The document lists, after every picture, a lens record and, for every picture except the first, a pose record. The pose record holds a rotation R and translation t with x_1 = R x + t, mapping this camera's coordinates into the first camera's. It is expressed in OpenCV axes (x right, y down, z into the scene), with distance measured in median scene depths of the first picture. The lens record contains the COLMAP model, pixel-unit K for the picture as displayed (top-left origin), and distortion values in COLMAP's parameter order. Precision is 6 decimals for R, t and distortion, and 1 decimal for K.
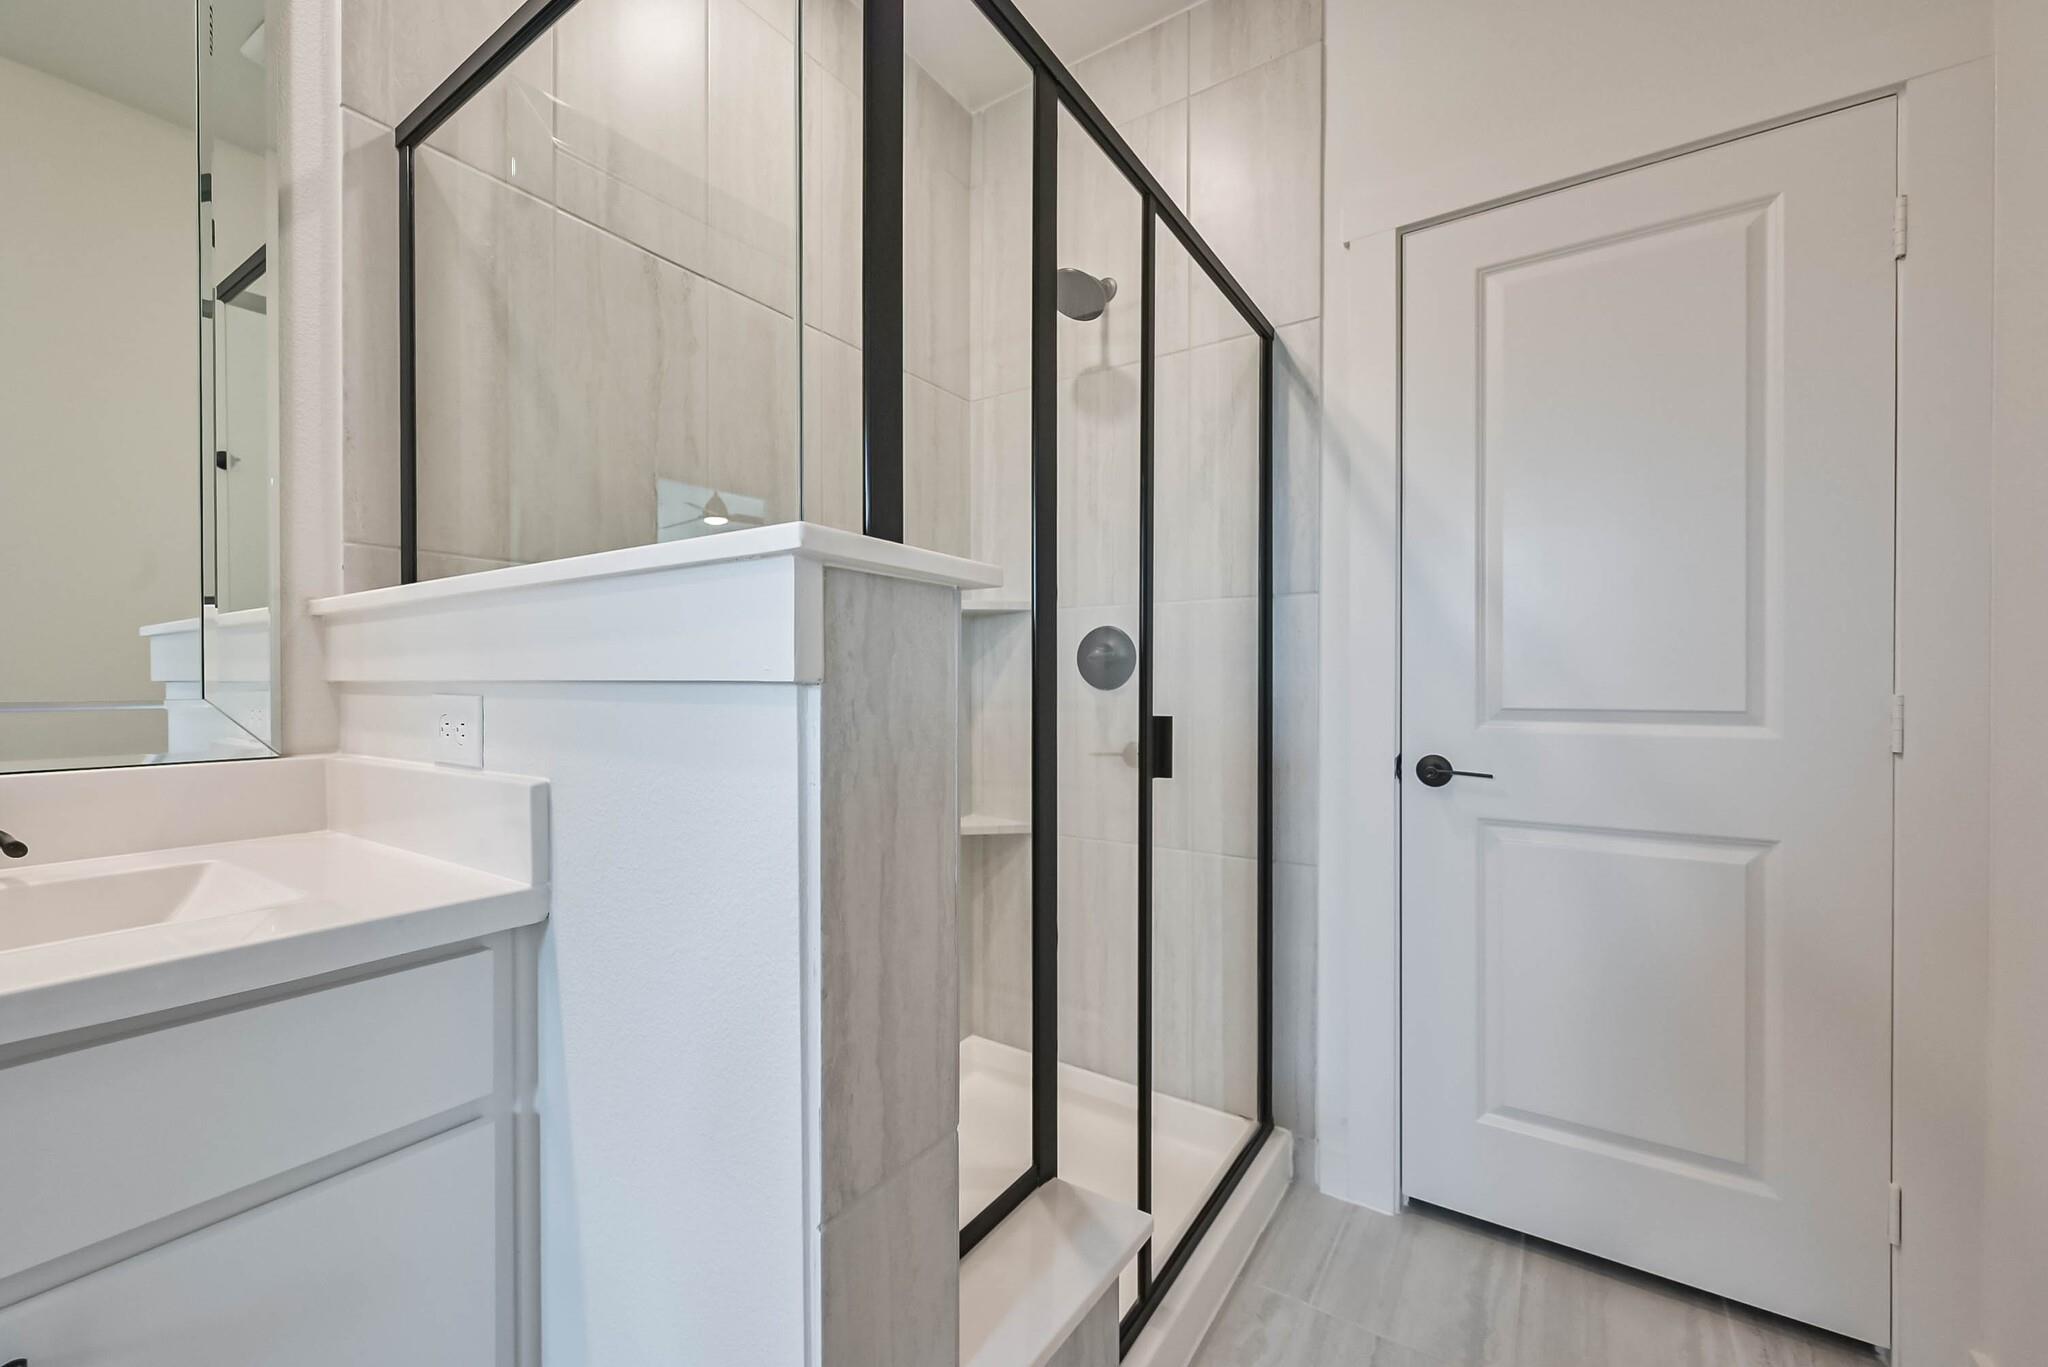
lens RADIAL K [[823.5, 0, 1012.9], [0, 823.5, 683.4], [0, 0, 1]] dist [0.001801, 0.000556]
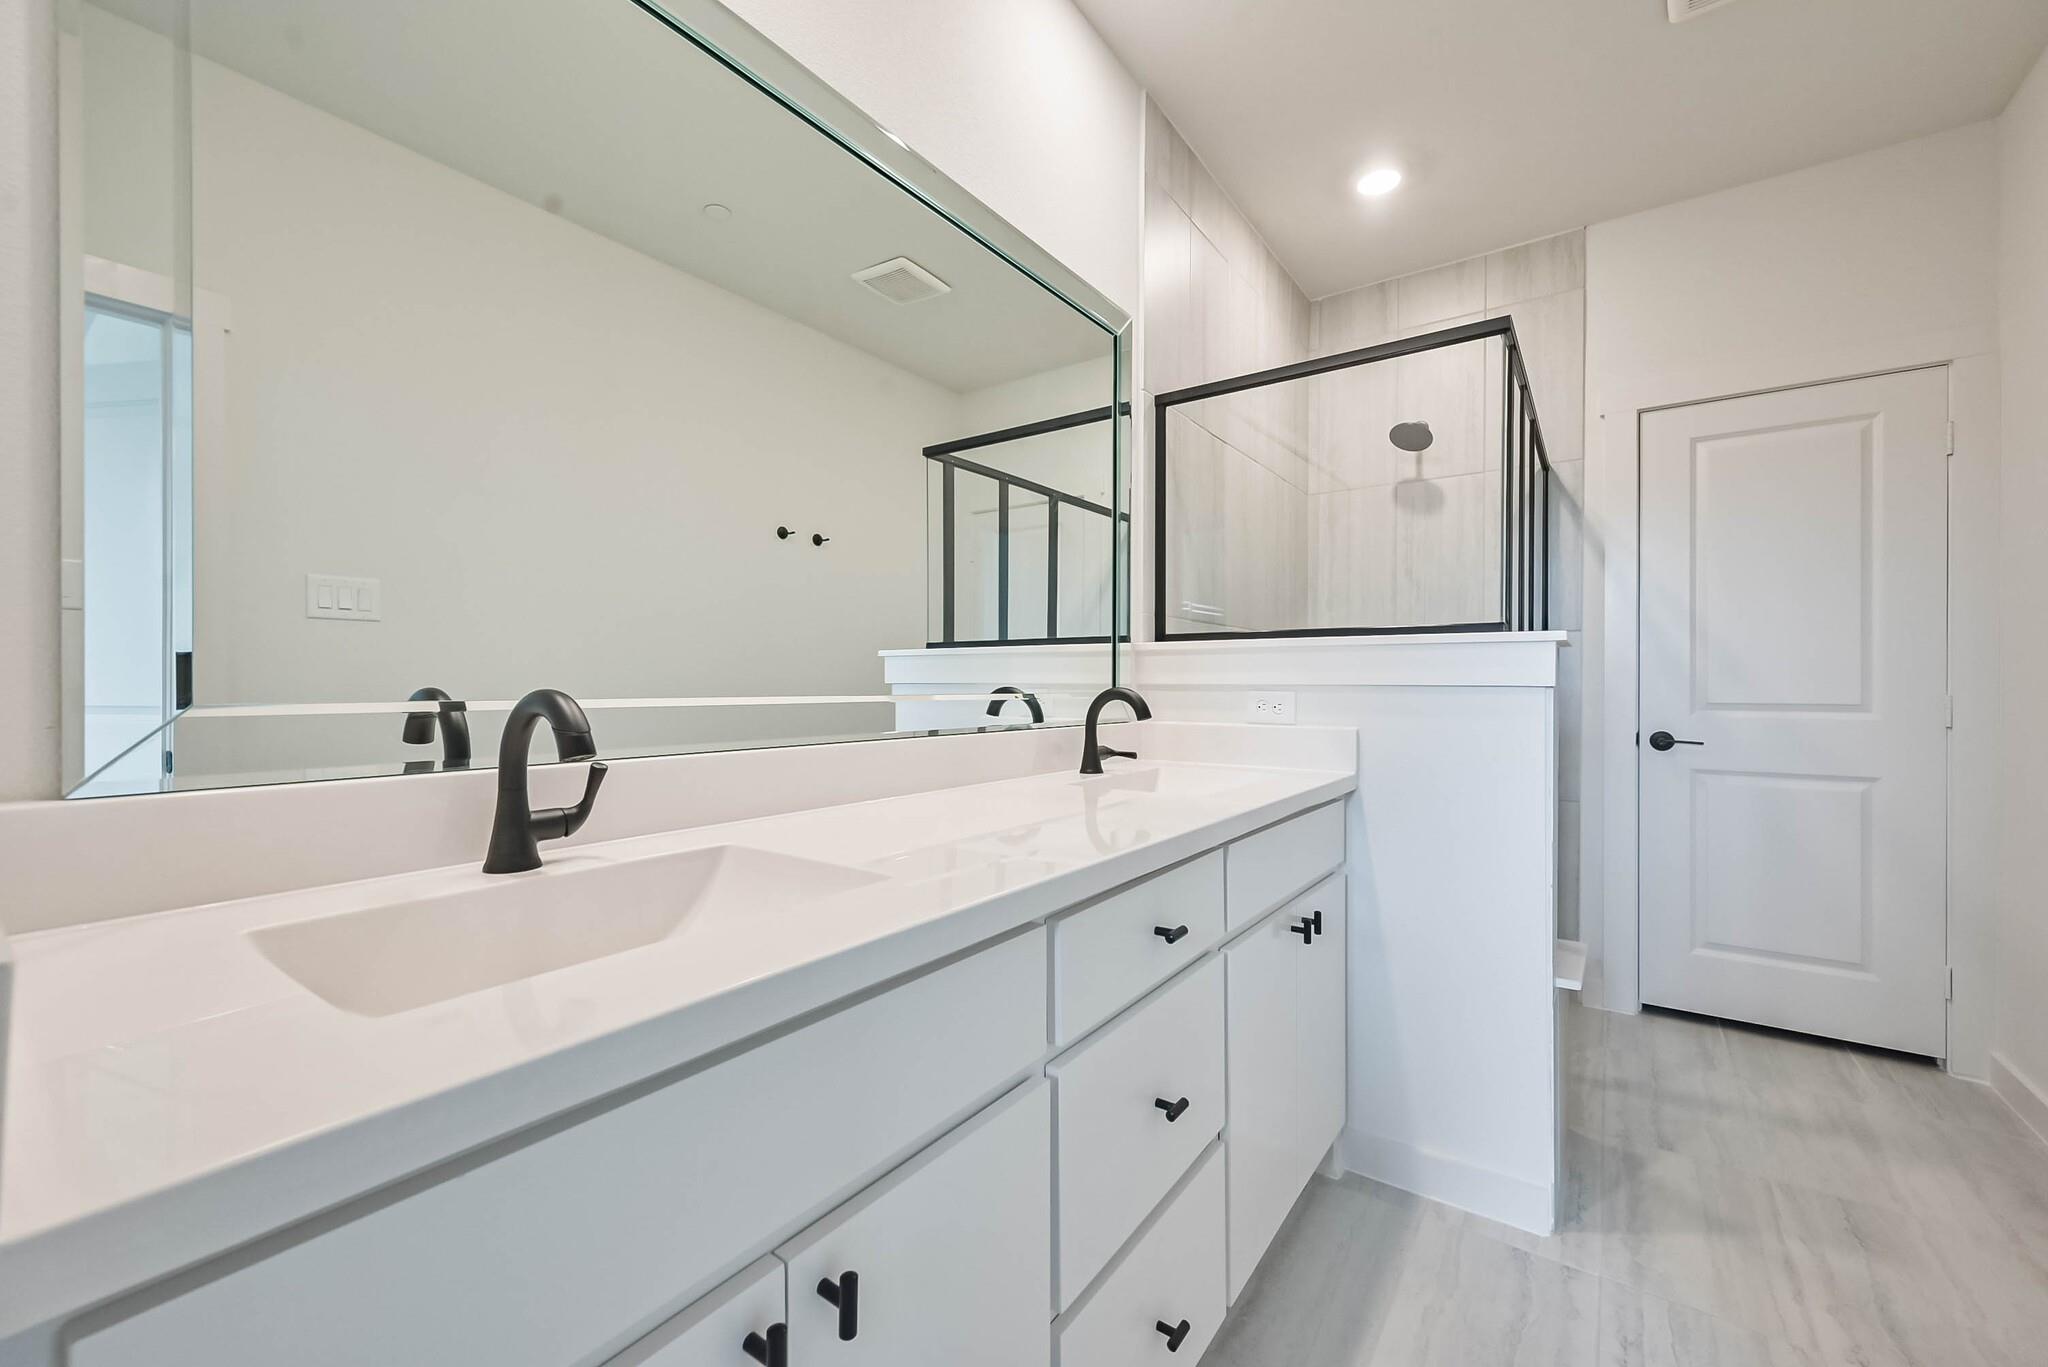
lens RADIAL K [[823.5, 0, 1034.4], [0, 823.5, 681.6], [0, 0, 1]] dist [0.001801, 0.000556]
pose [[0.999979, 0.003767, -0.005244, -0.750975], [-0.003799, 0.999974, -0.006066, 0.002955], [0.005221, 0.006086, 0.999968, -0.666896]]
